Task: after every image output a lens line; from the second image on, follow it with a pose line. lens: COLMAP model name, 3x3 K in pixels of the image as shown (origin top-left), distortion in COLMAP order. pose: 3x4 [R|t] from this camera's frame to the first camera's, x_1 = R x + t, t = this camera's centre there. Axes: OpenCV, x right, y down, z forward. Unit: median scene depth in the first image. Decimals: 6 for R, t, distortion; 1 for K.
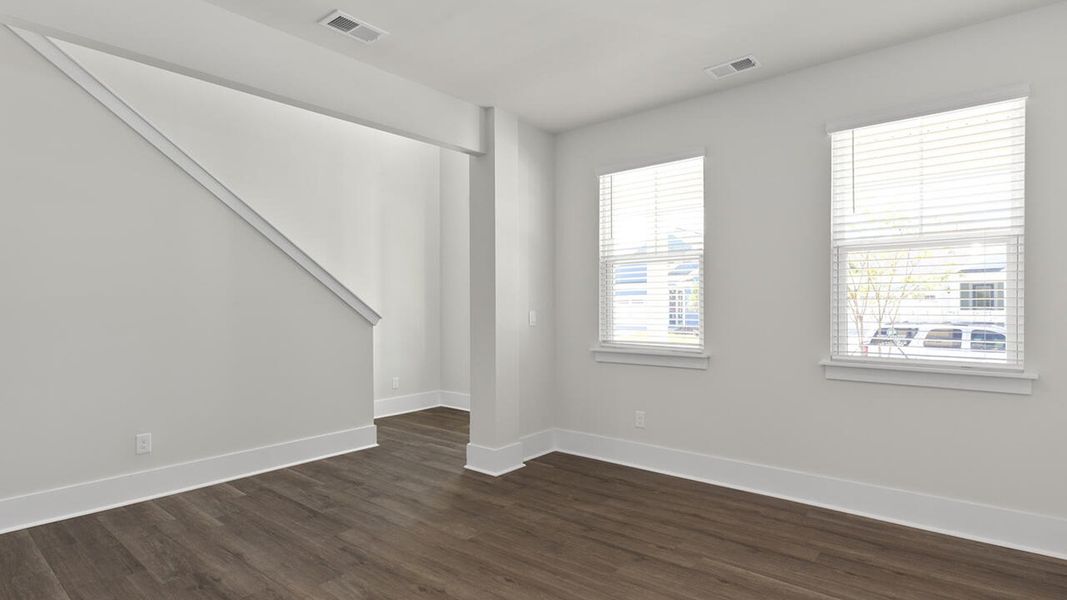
lens RADIAL K [[548.5, 0, 537.2], [0, 548.5, 303.0], [0, 0, 1]] dist [0.003171, 0.001075]
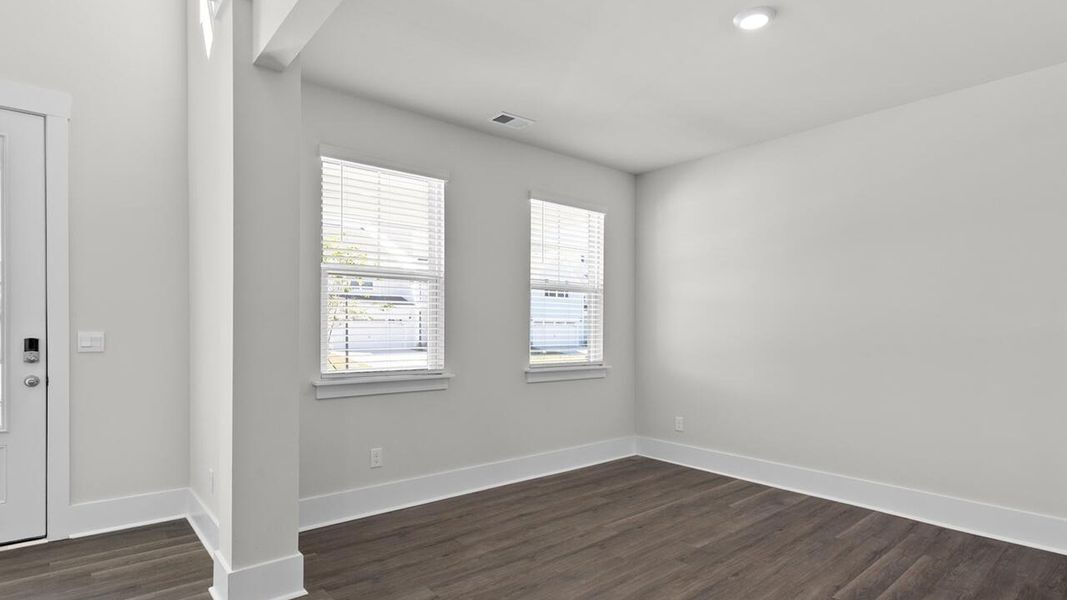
lens RADIAL K [[560.0, 0, 534.5], [0, 560.0, 324.4], [0, 0, 1]] dist [-0.002882, -0.000105]
pose [[0.166315, 0.009631, 0.986026, -0.821632], [-0.003196, 0.999952, -0.009228, 0.011474], [-0.986067, -0.001617, 0.166338, 0.780651]]
